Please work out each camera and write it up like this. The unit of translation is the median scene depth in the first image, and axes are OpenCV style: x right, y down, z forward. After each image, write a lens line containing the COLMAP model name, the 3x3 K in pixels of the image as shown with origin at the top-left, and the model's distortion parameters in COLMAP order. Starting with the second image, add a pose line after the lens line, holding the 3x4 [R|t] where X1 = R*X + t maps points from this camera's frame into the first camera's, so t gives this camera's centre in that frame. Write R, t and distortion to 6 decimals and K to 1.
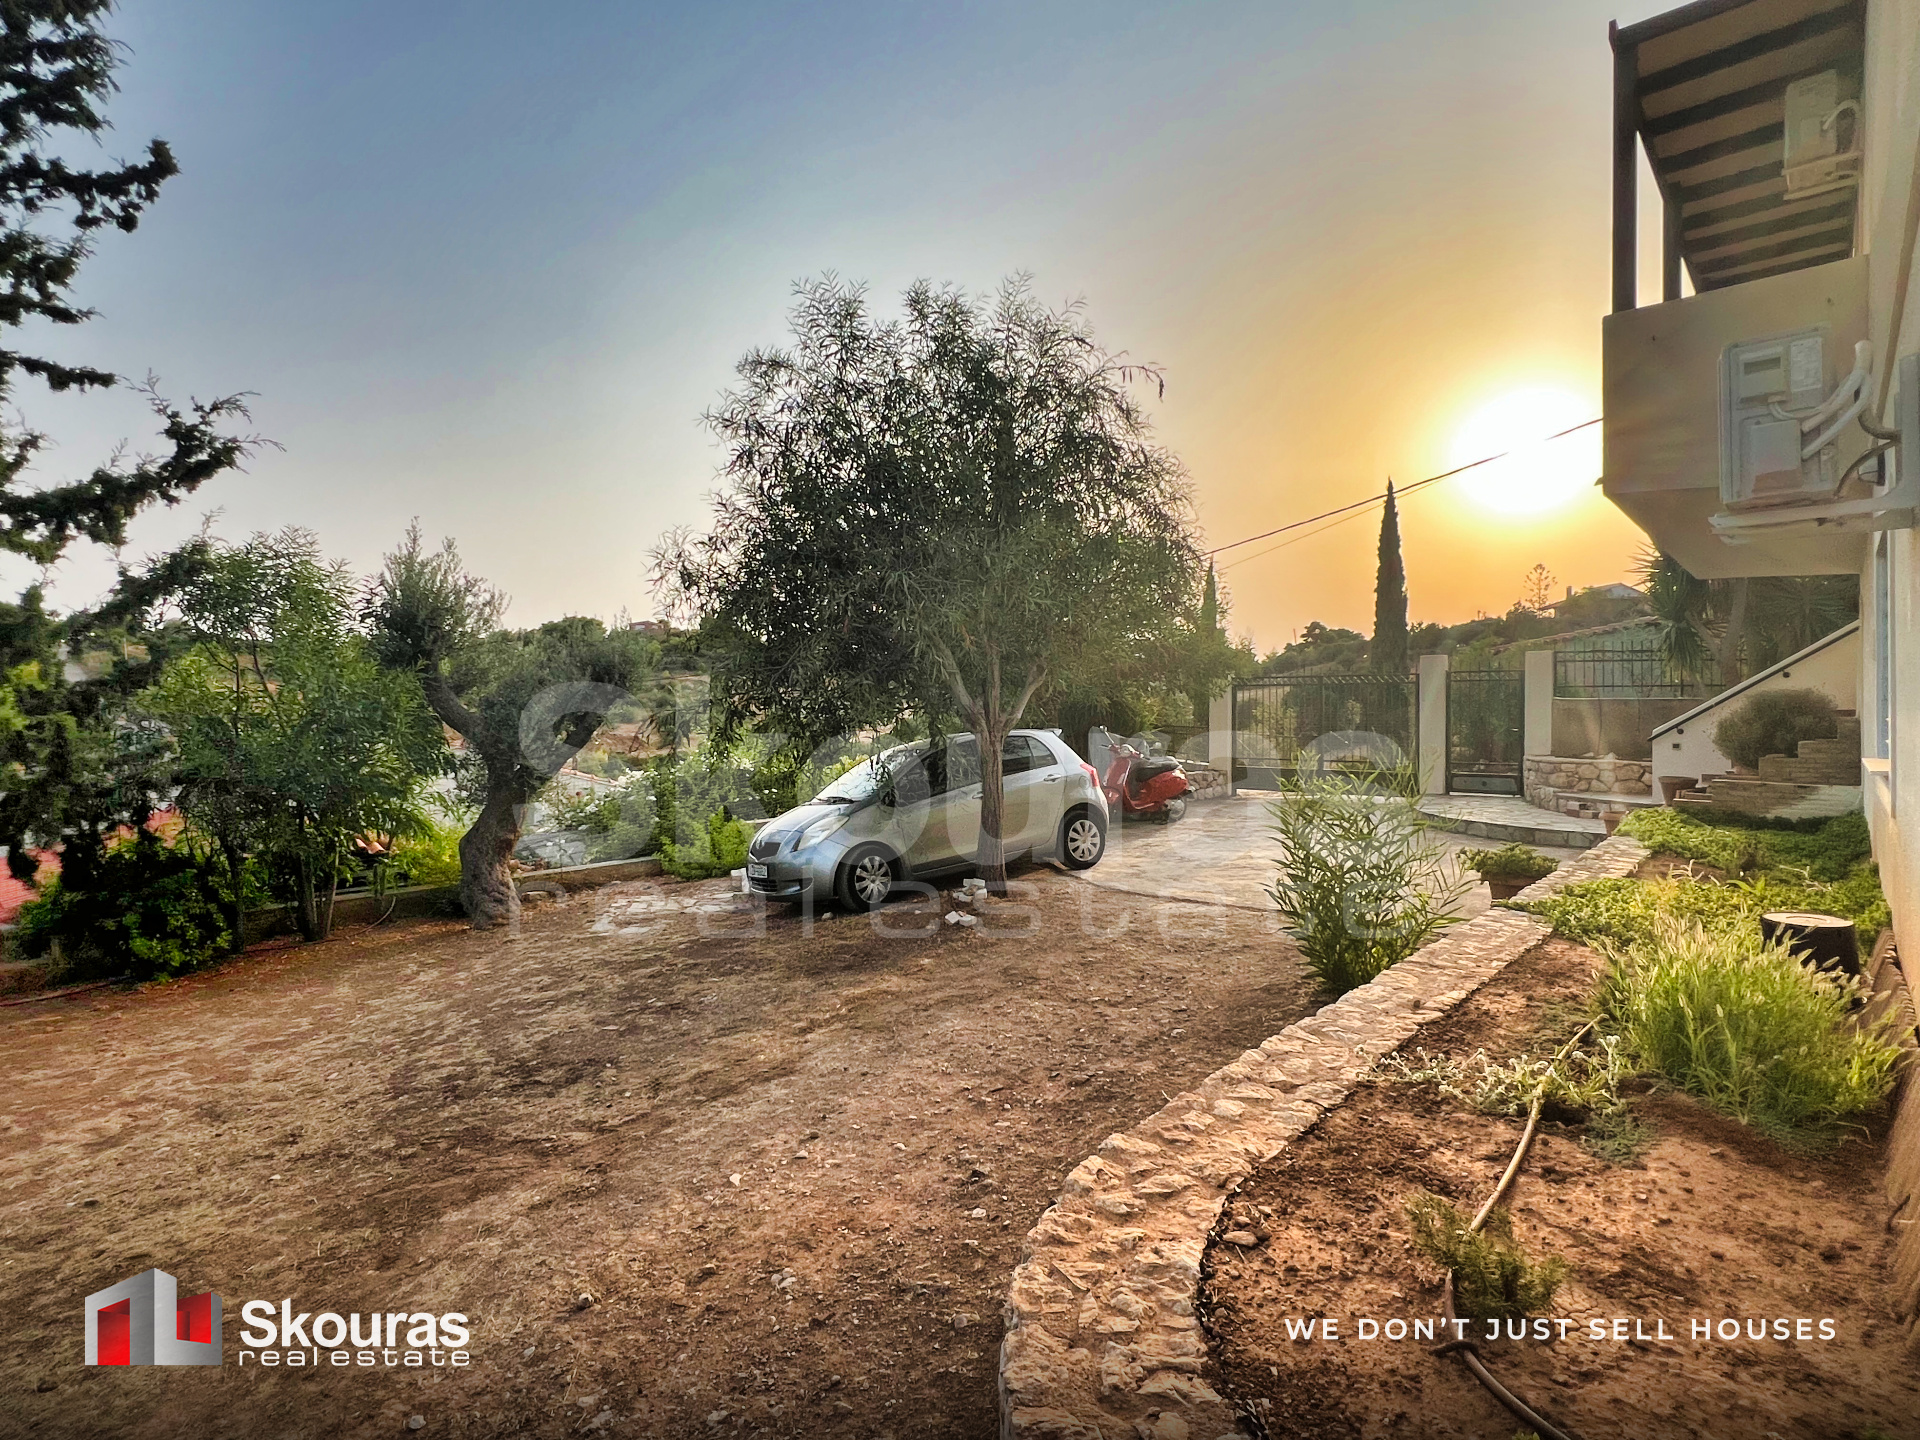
lens RADIAL K [[996.6, 0, 957.5], [0, 996.6, 718.7], [0, 0, 1]] dist [-0.002331, 0.000842]
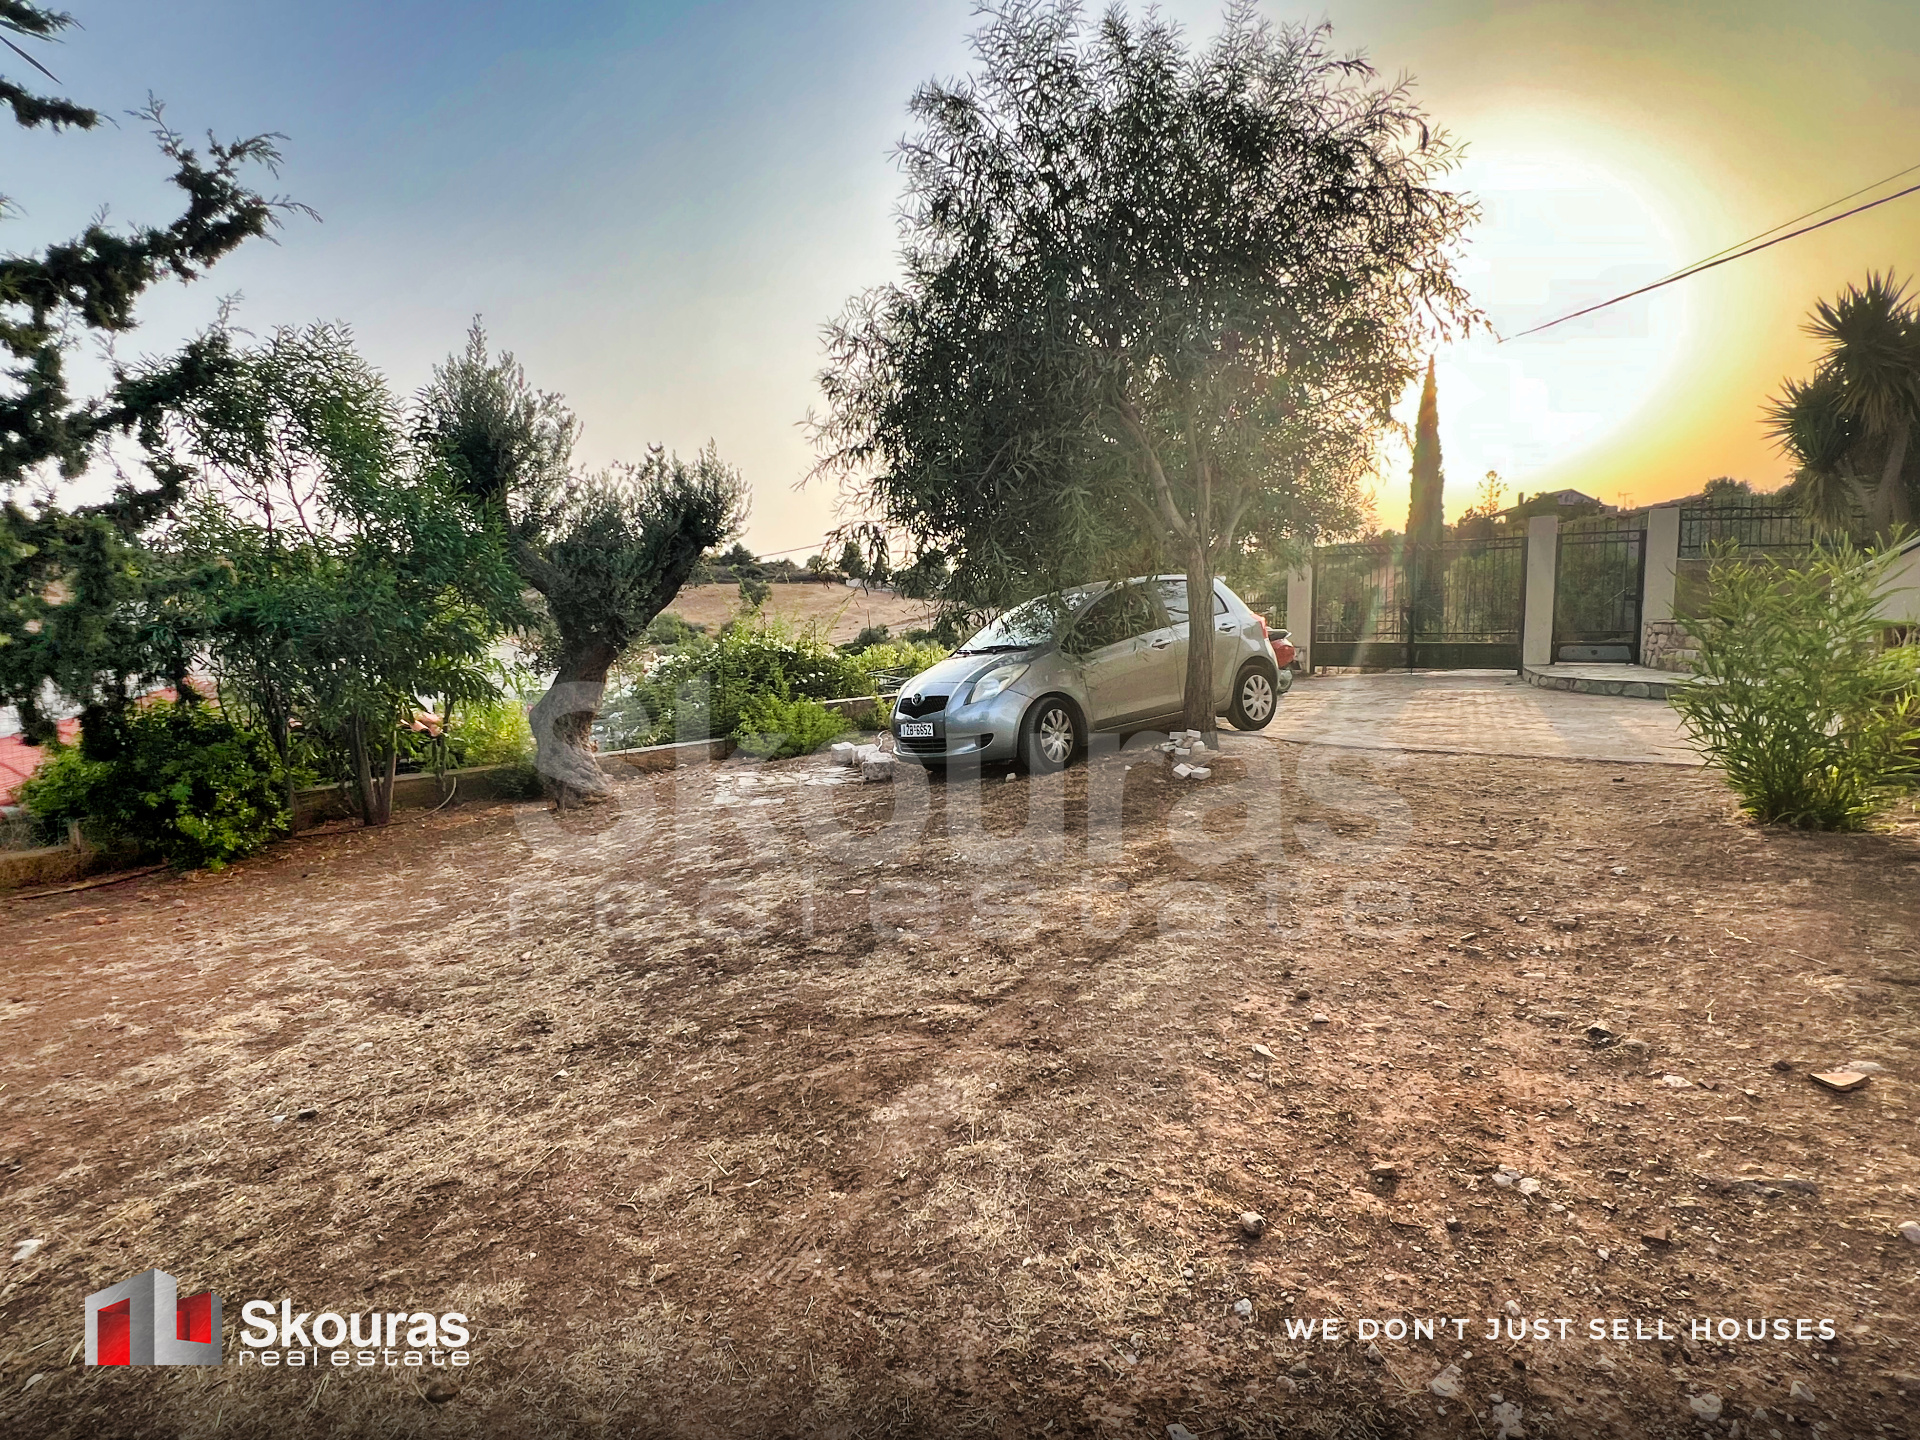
lens RADIAL K [[996.6, 0, 957.5], [0, 996.6, 718.7], [0, 0, 1]] dist [-0.002331, 0.000842]
pose [[0.998472, -0.012448, 0.053847, -0.220985], [0.007806, 0.996301, 0.085574, 0.072460], [-0.054713, -0.085023, 0.994876, 0.143214]]
